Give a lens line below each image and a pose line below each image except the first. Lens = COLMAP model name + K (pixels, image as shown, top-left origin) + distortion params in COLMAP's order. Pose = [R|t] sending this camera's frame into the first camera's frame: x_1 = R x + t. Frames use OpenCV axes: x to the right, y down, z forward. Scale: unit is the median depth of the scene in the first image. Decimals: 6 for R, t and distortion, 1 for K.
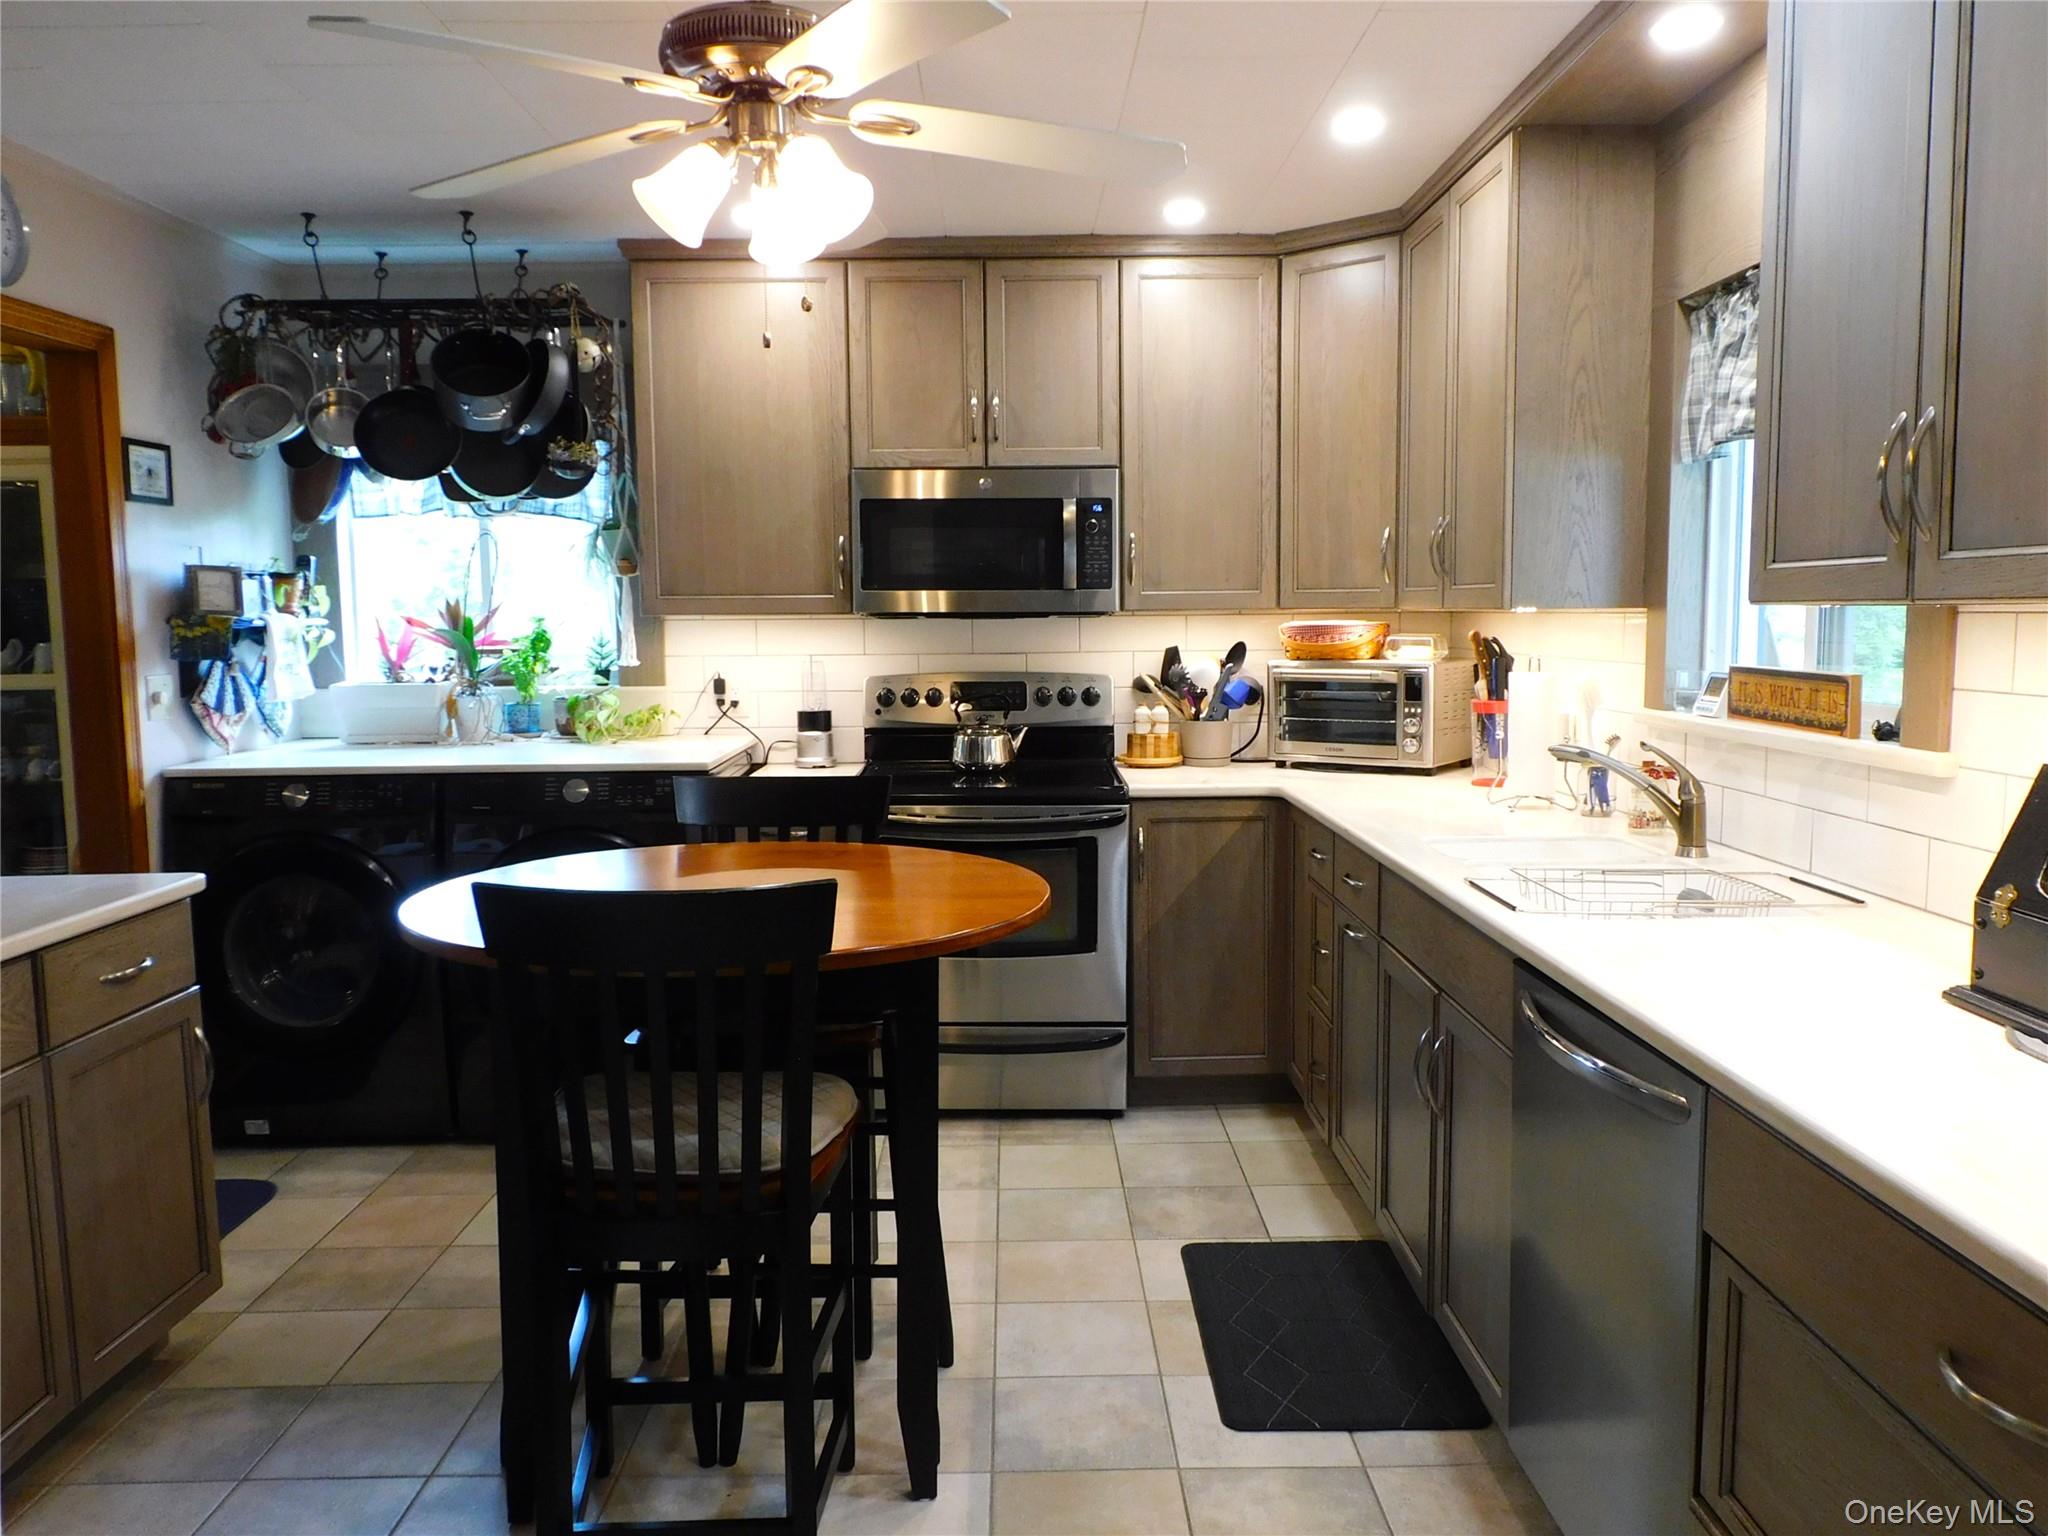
lens RADIAL K [[1531.3, 0, 1024.0], [0, 1531.3, 768.0], [0, 0, 1]] dist [0.000587, -0.001109]
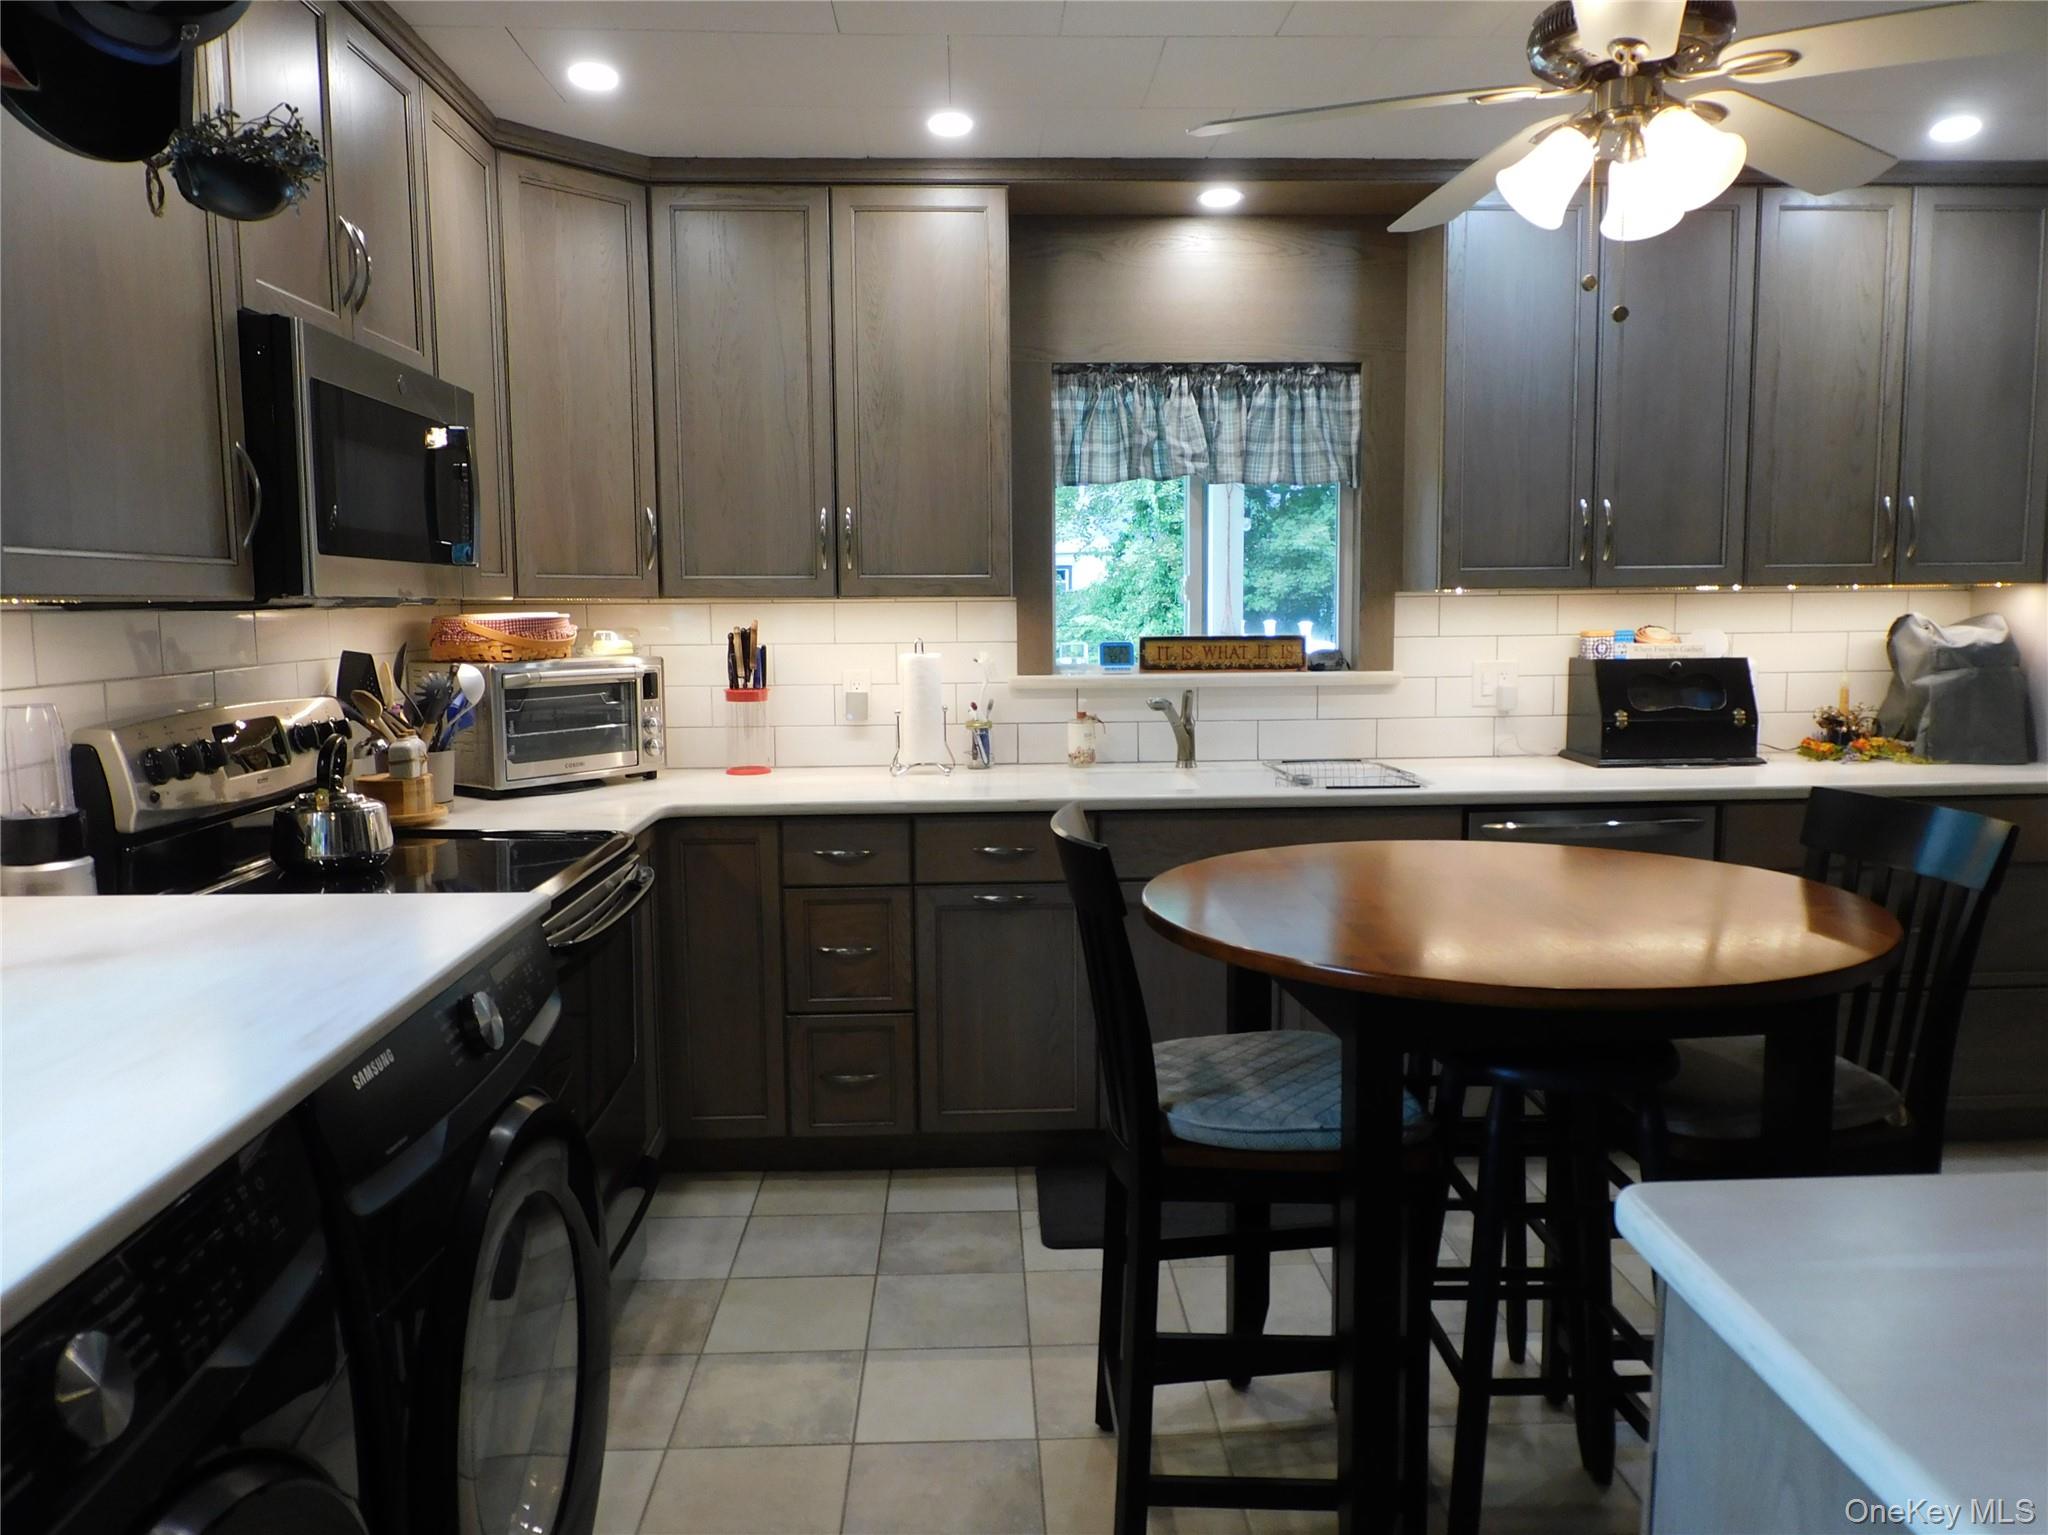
lens RADIAL K [[1460.6, 0, 1024.0], [0, 1460.6, 767.5], [0, 0, 1]] dist [0.000076, -0.004663]
pose [[-0.028180, -0.101763, 0.994409, -0.701699], [0.110812, 0.988355, 0.104283, -0.077552], [-0.993442, 0.113131, -0.016575, 0.887307]]
